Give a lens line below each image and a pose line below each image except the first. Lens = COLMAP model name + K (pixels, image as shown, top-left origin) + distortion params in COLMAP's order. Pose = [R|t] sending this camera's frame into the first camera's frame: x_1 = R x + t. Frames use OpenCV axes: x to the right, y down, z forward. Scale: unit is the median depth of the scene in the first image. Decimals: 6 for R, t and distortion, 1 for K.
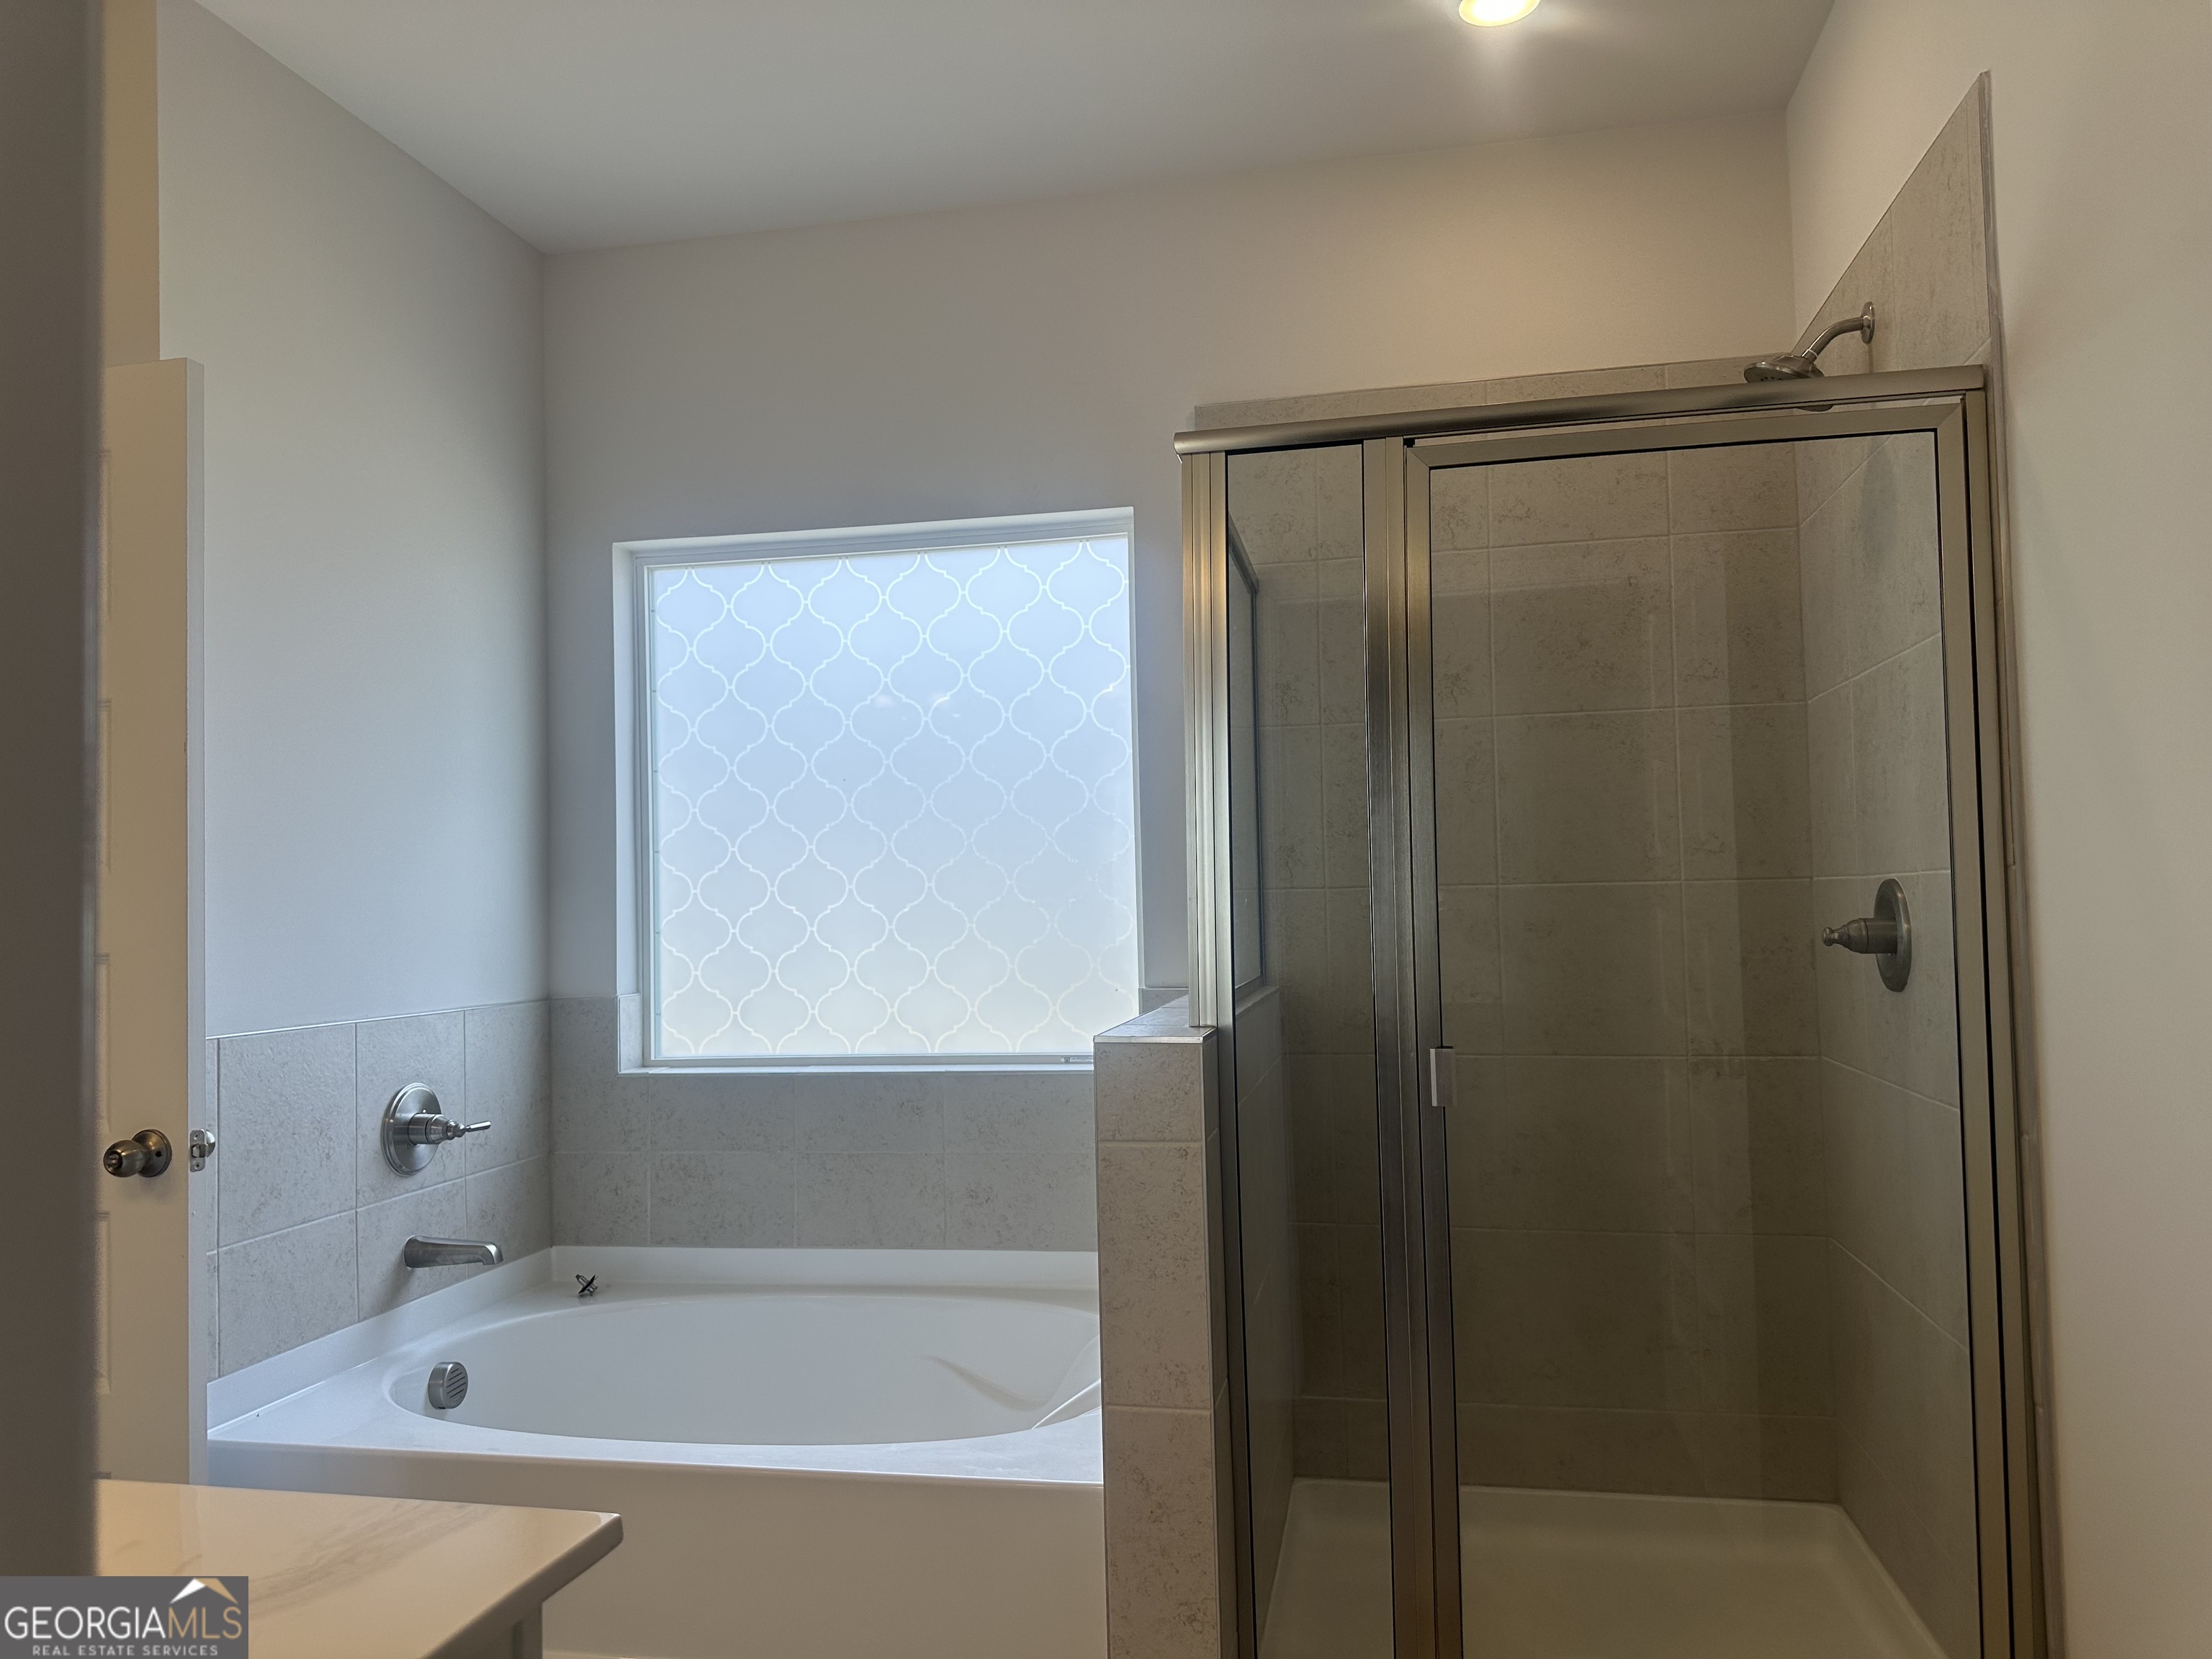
lens RADIAL K [[1562.9, 0, 1107.9], [0, 1562.9, 826.8], [0, 0, 1]] dist [-0.007603, -0.013554]
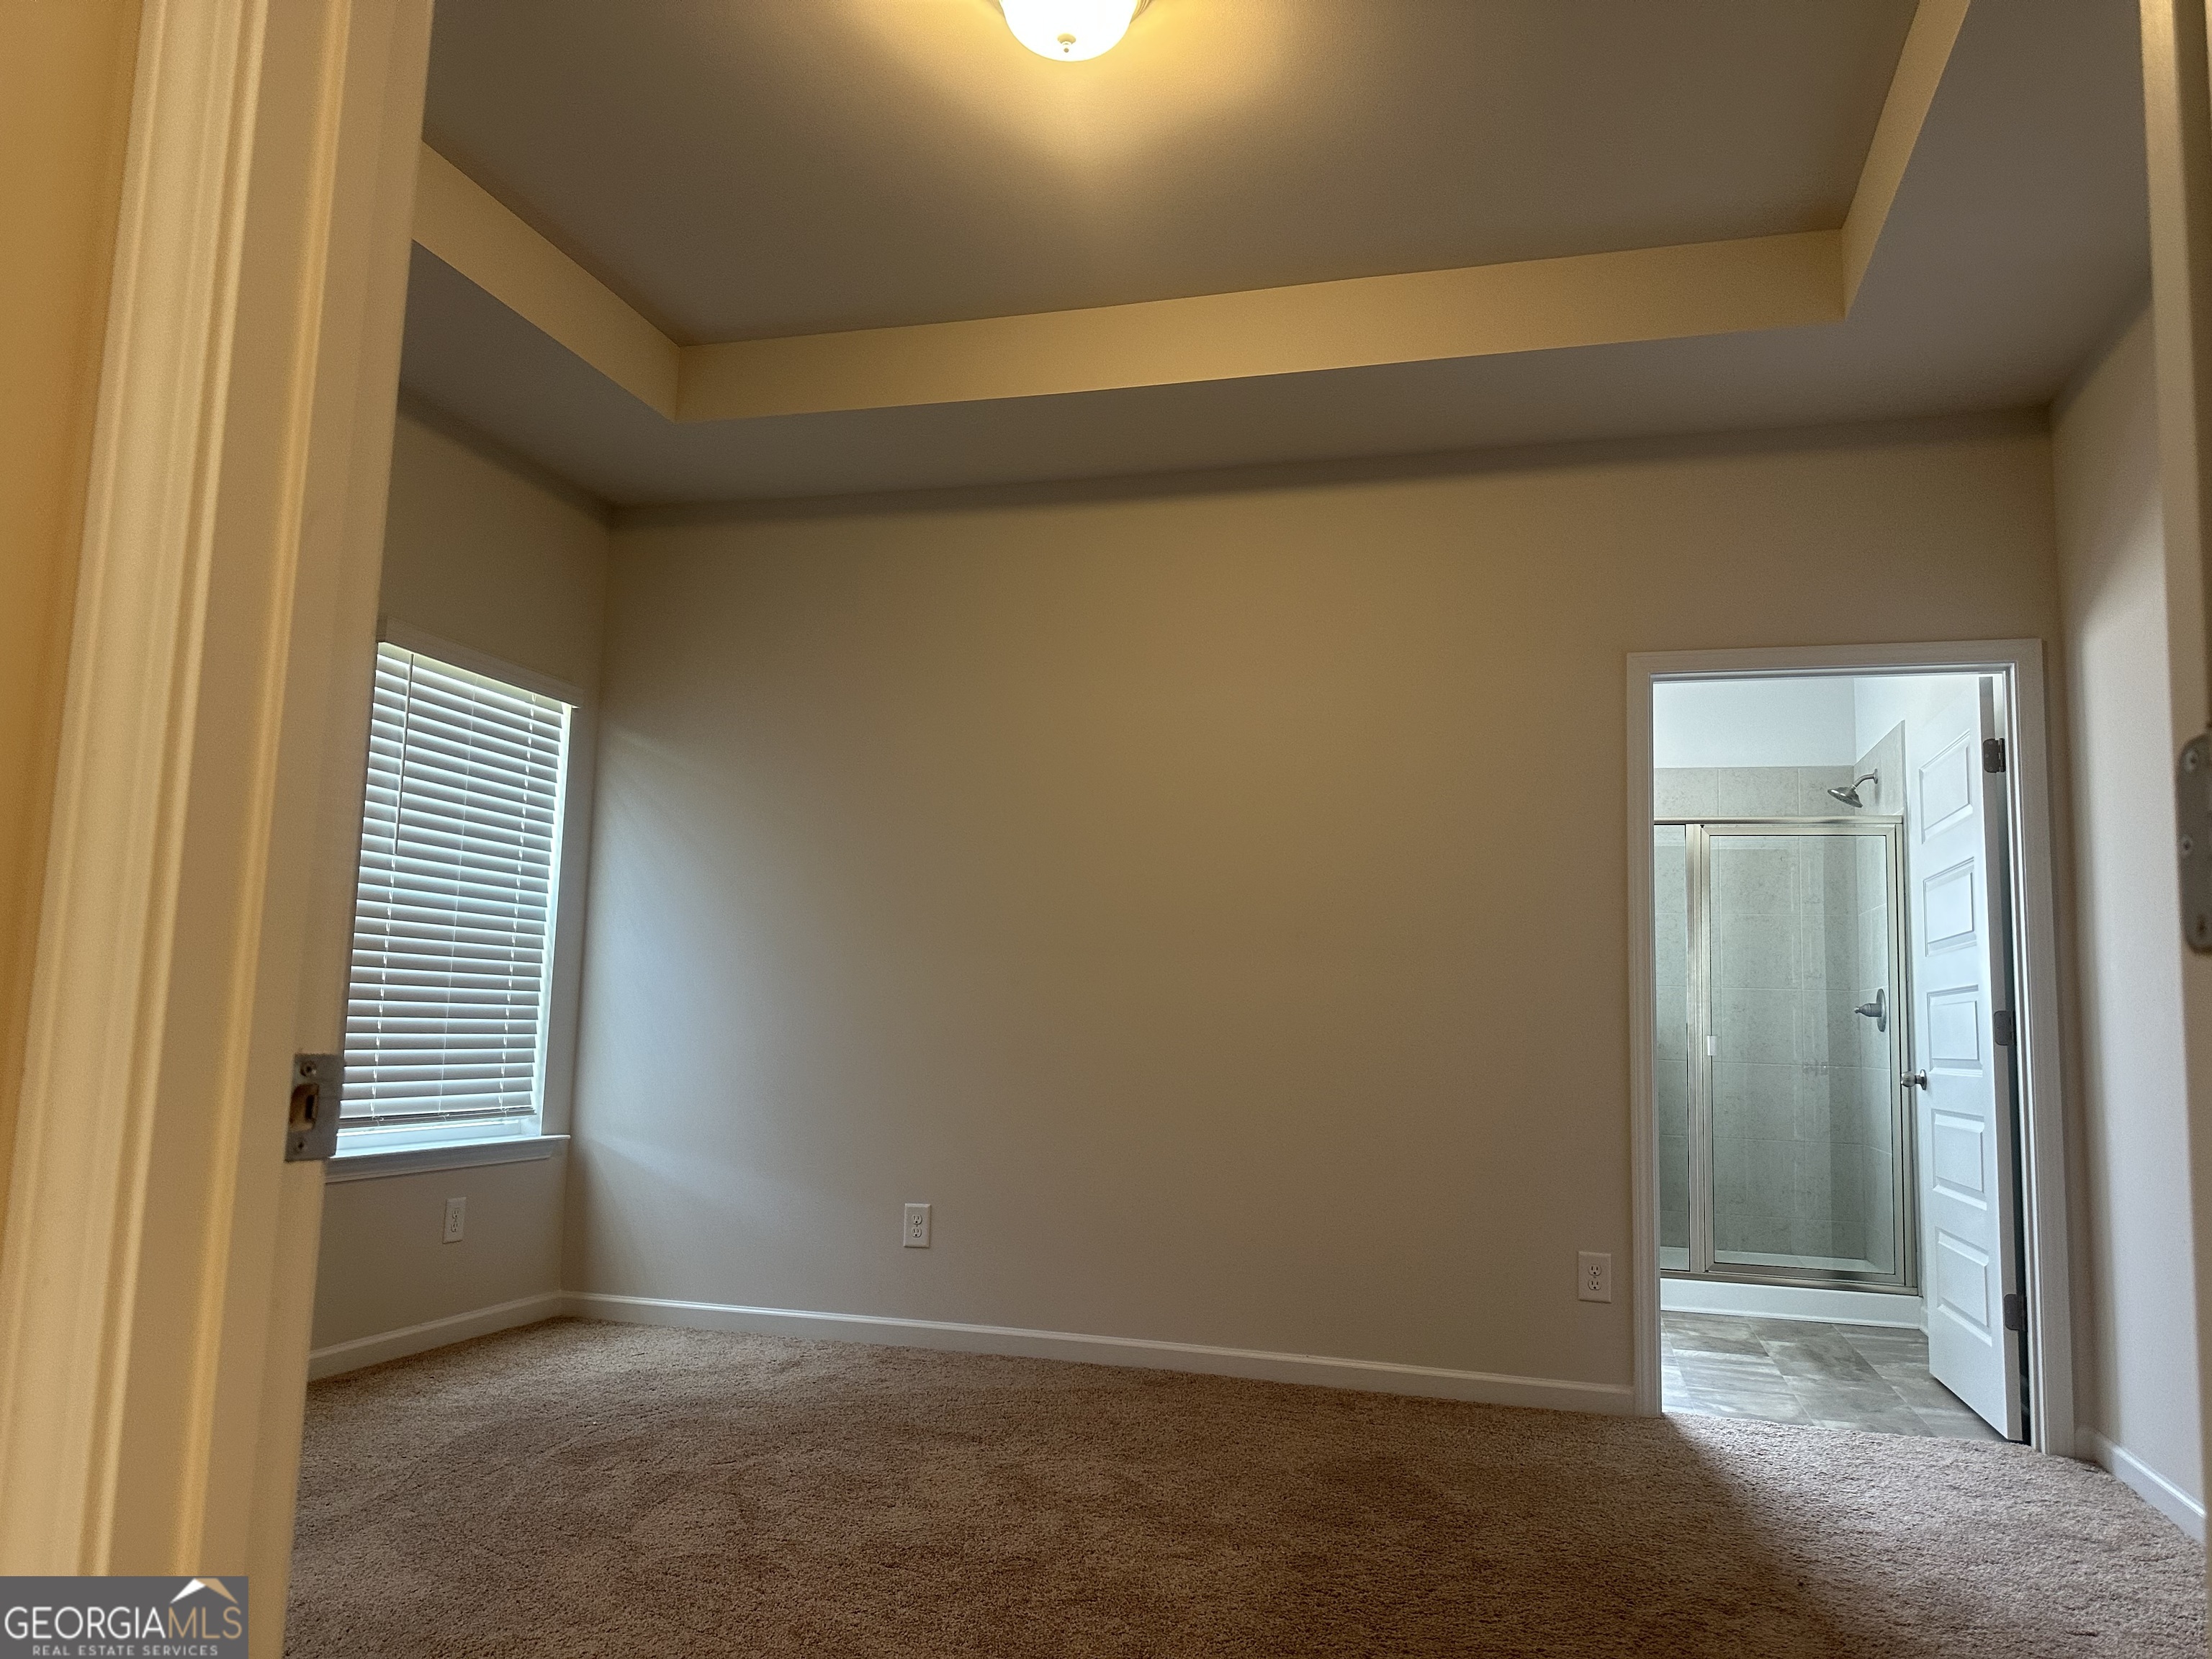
lens RADIAL K [[1562.9, 0, 1104.3], [0, 1562.9, 833.2], [0, 0, 1]] dist [-0.007603, -0.013554]
pose [[0.994949, 0.043170, -0.090623, -0.564678], [-0.050066, 0.995907, -0.075255, 0.035185], [0.087003, 0.079412, 0.993038, -1.715169]]
